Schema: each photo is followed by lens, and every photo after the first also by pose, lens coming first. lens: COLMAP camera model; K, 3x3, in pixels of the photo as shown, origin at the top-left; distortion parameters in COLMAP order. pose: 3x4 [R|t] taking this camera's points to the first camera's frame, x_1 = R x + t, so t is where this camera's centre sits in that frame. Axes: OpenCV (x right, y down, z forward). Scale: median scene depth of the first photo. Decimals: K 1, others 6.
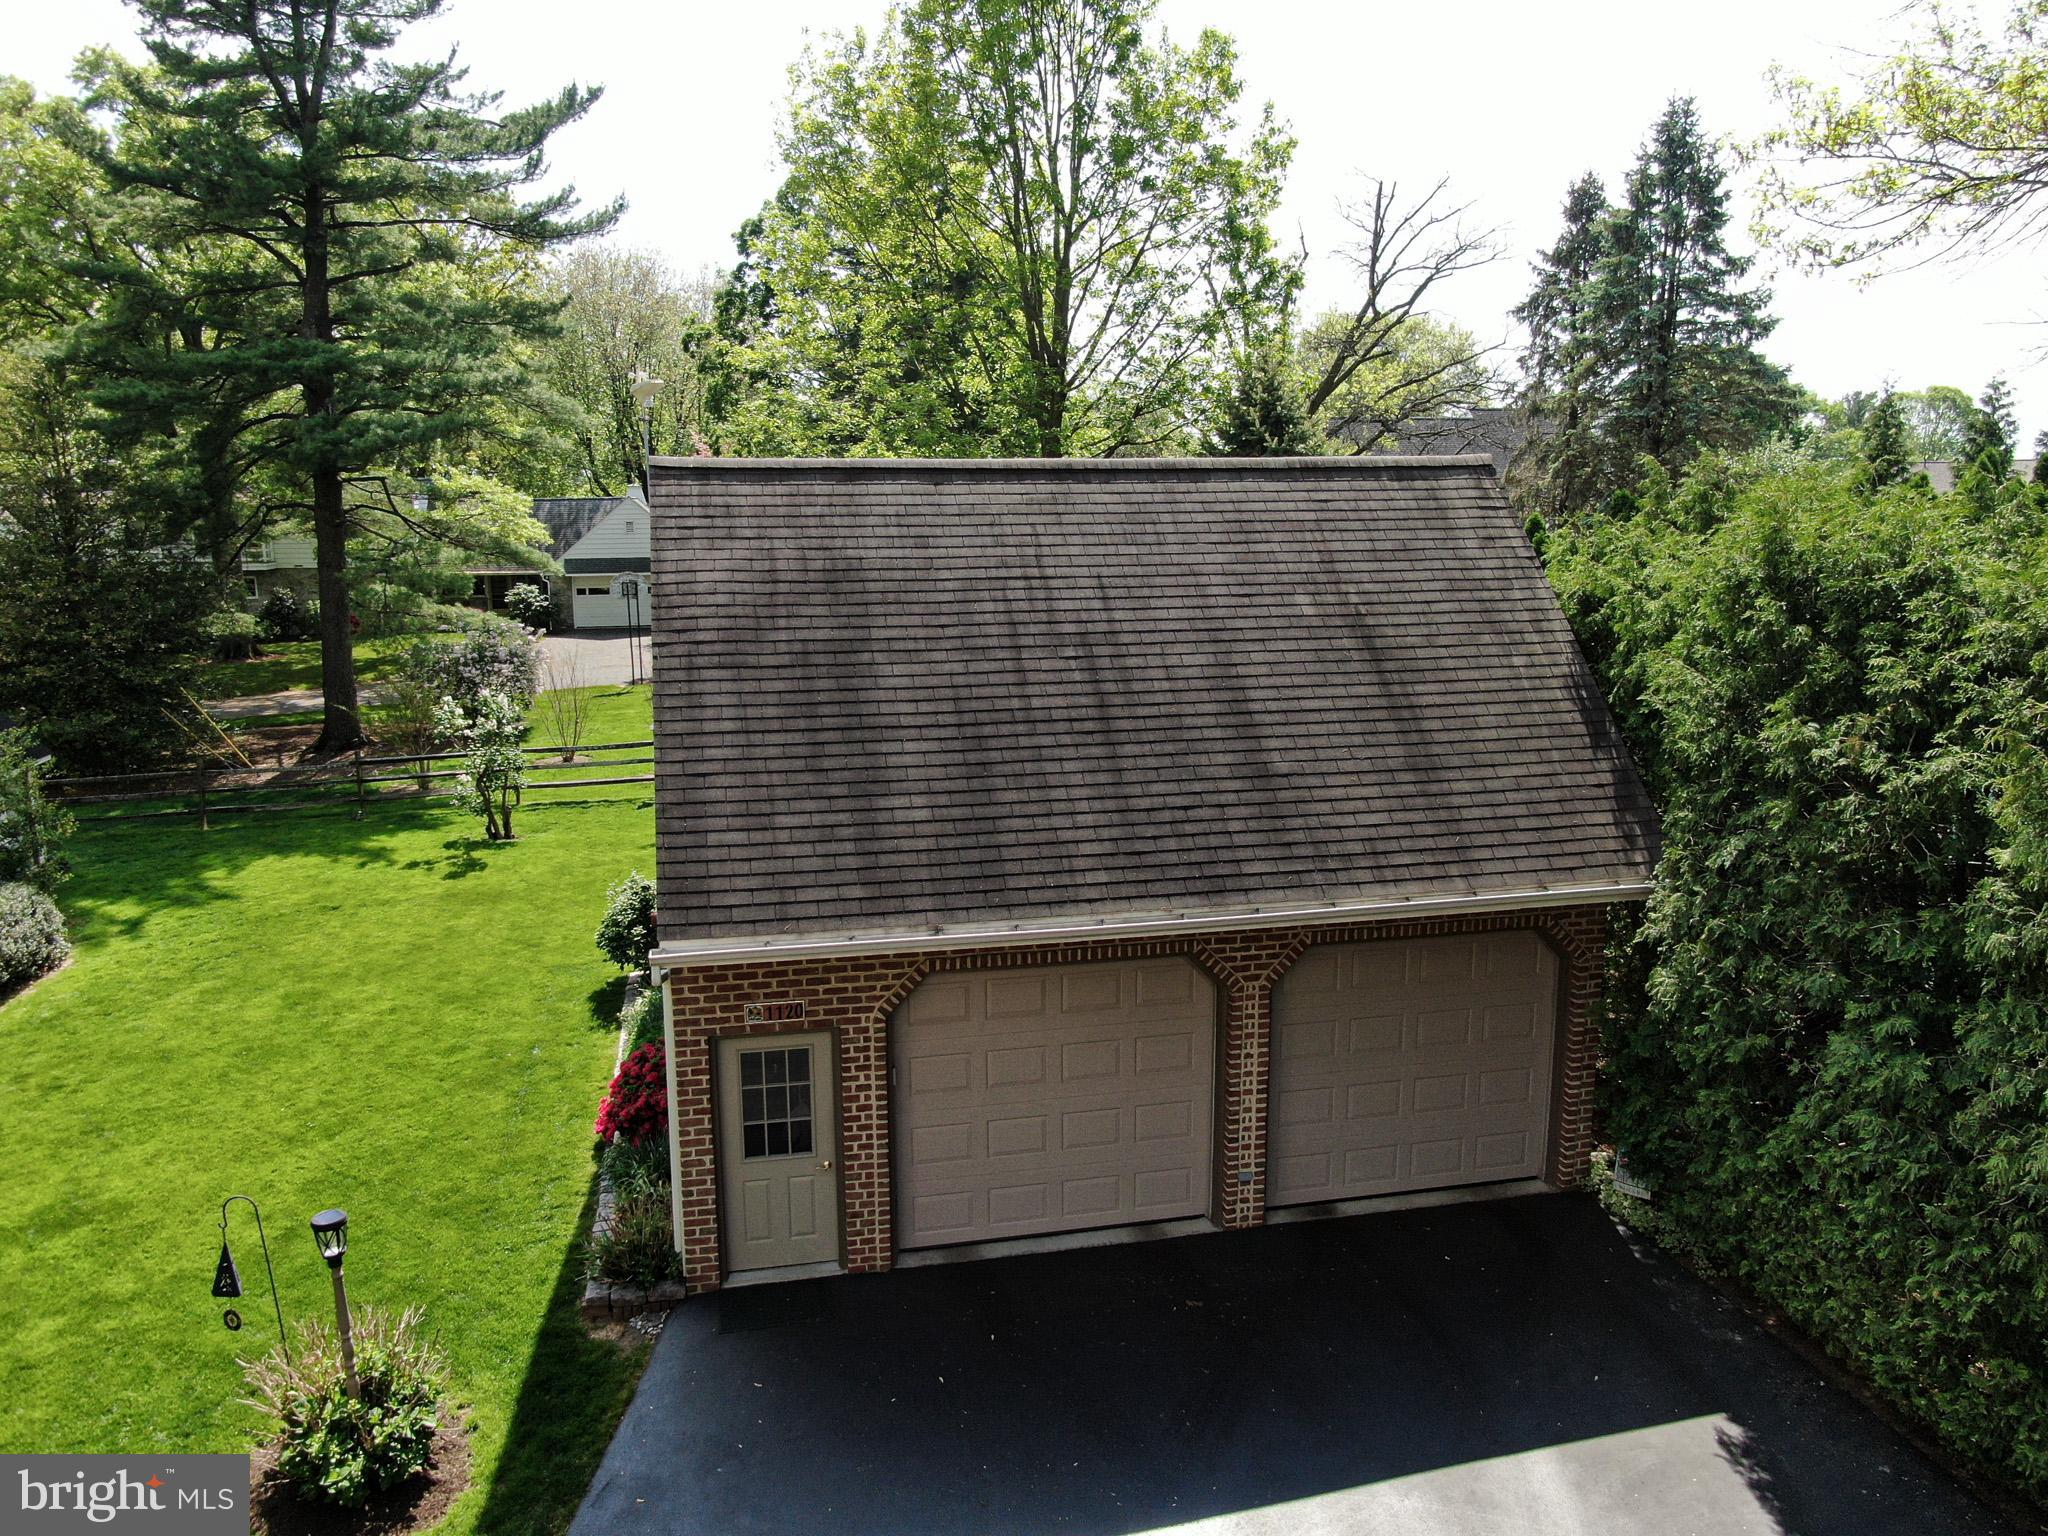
lens RADIAL K [[1449.9, 0, 1024.0], [0, 1449.9, 768.0], [0, 0, 1]] dist [-0.003119, -0.002397]
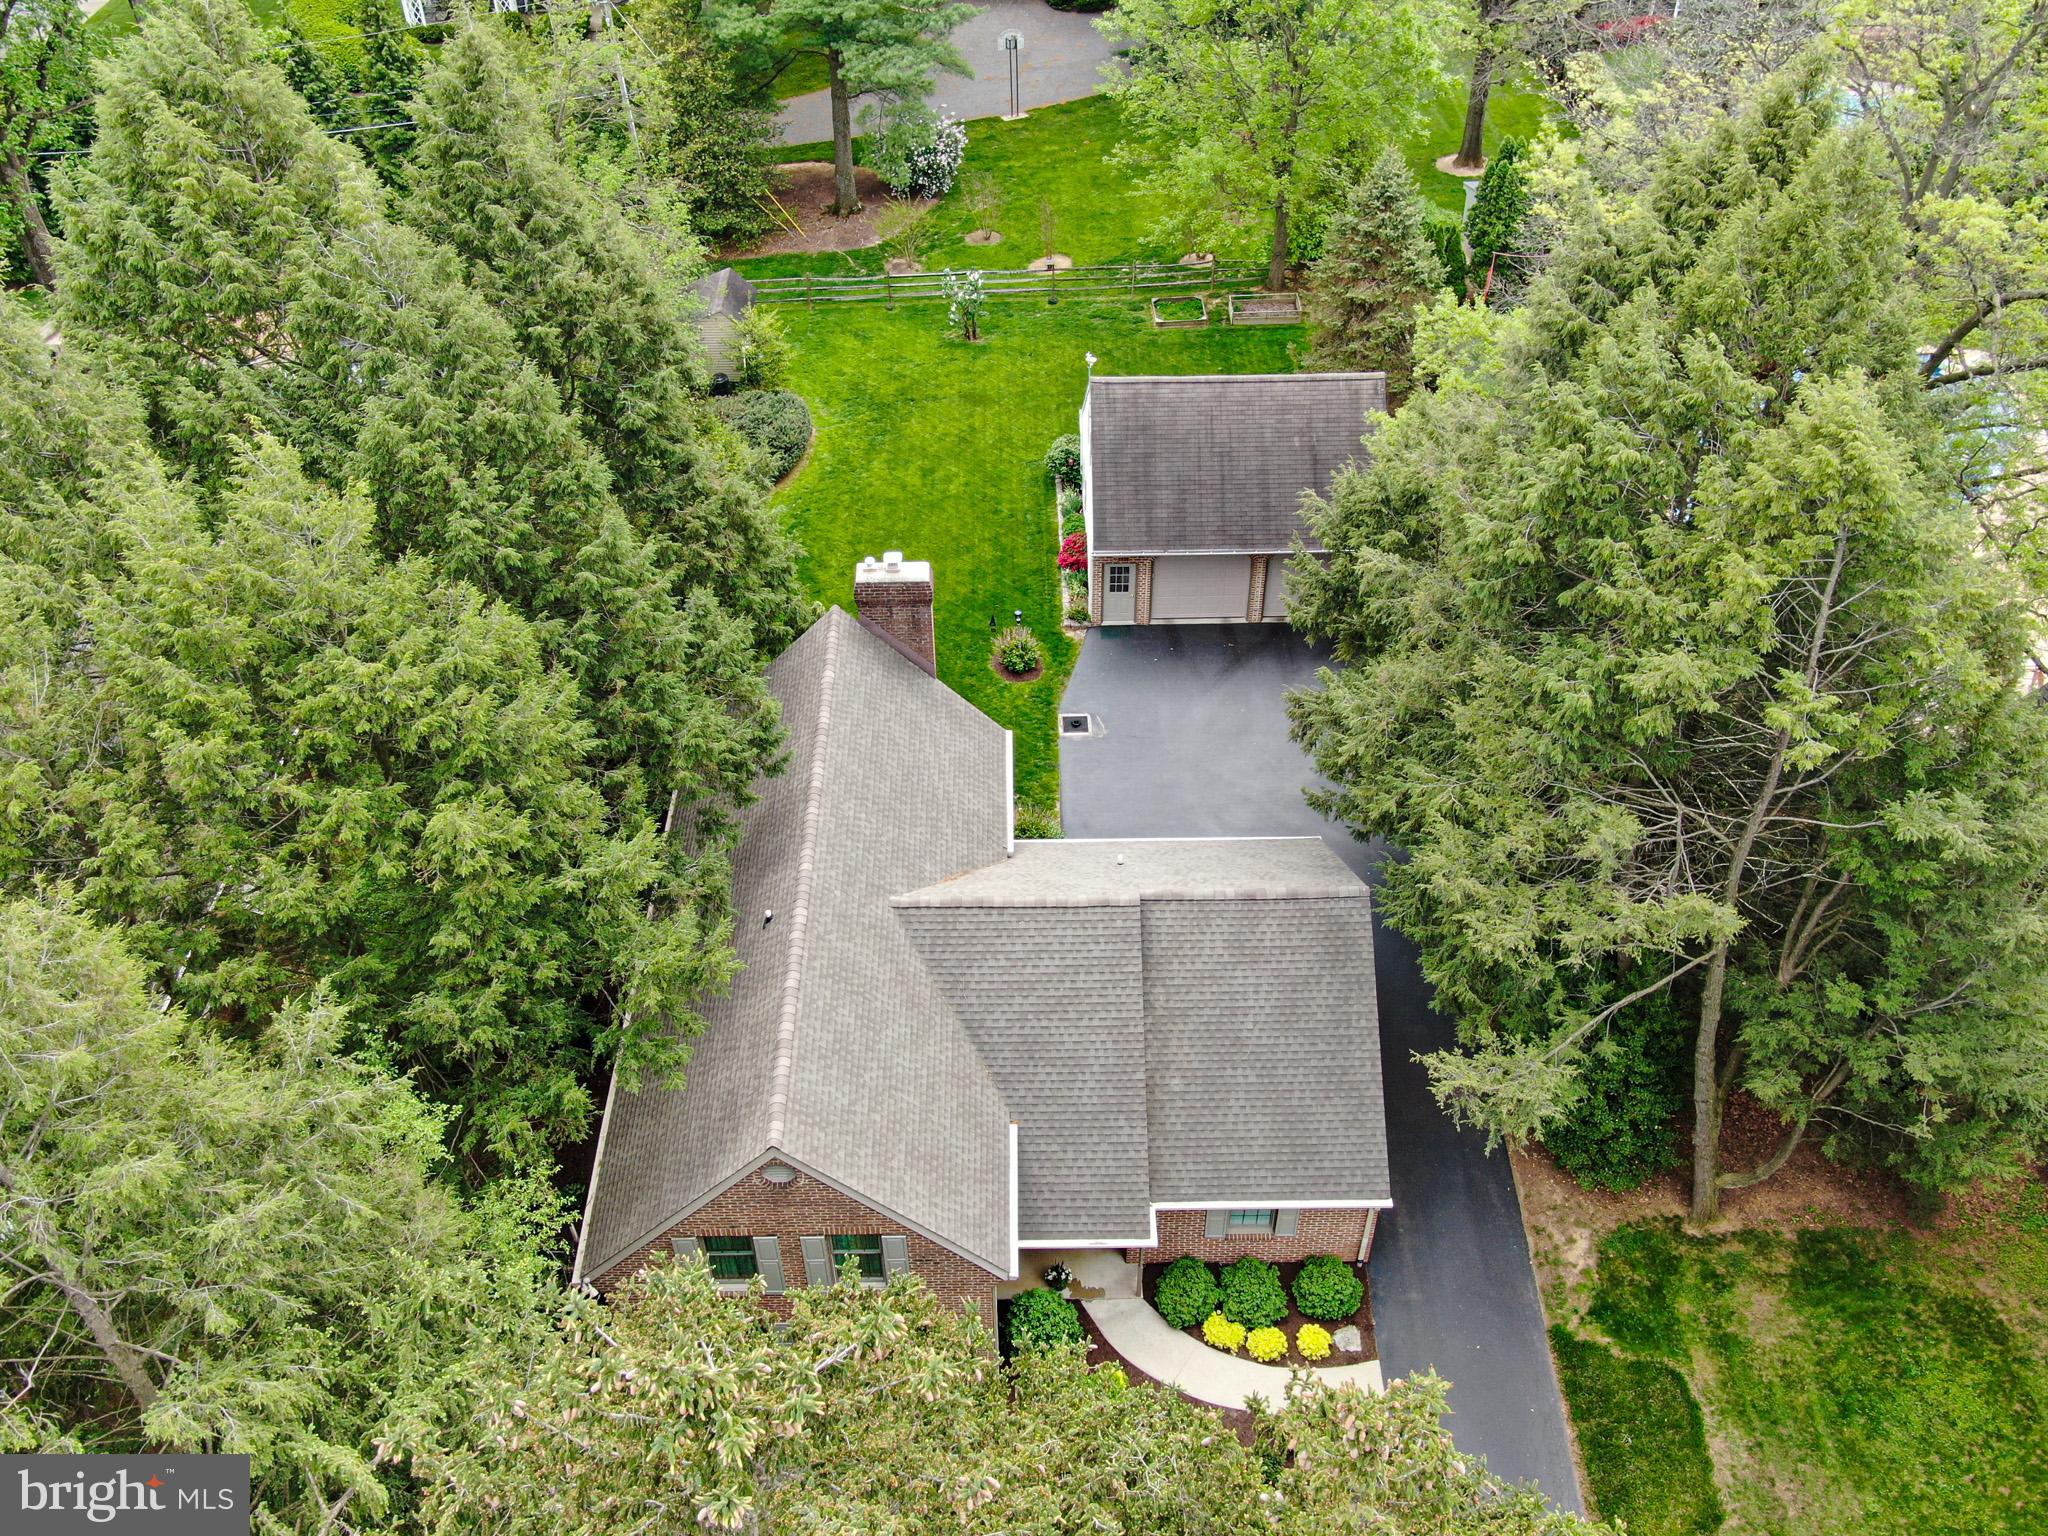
lens RADIAL K [[1790.1, 0, 1024.0], [0, 1790.1, 768.0], [0, 0, 1]] dist [0.000164, -0.000032]
pose [[0.981957, 0.127642, -0.139528, 0.260823], [-0.036916, 0.853027, 0.520559, -1.598079], [0.185467, -0.506016, 0.842348, -2.874570]]
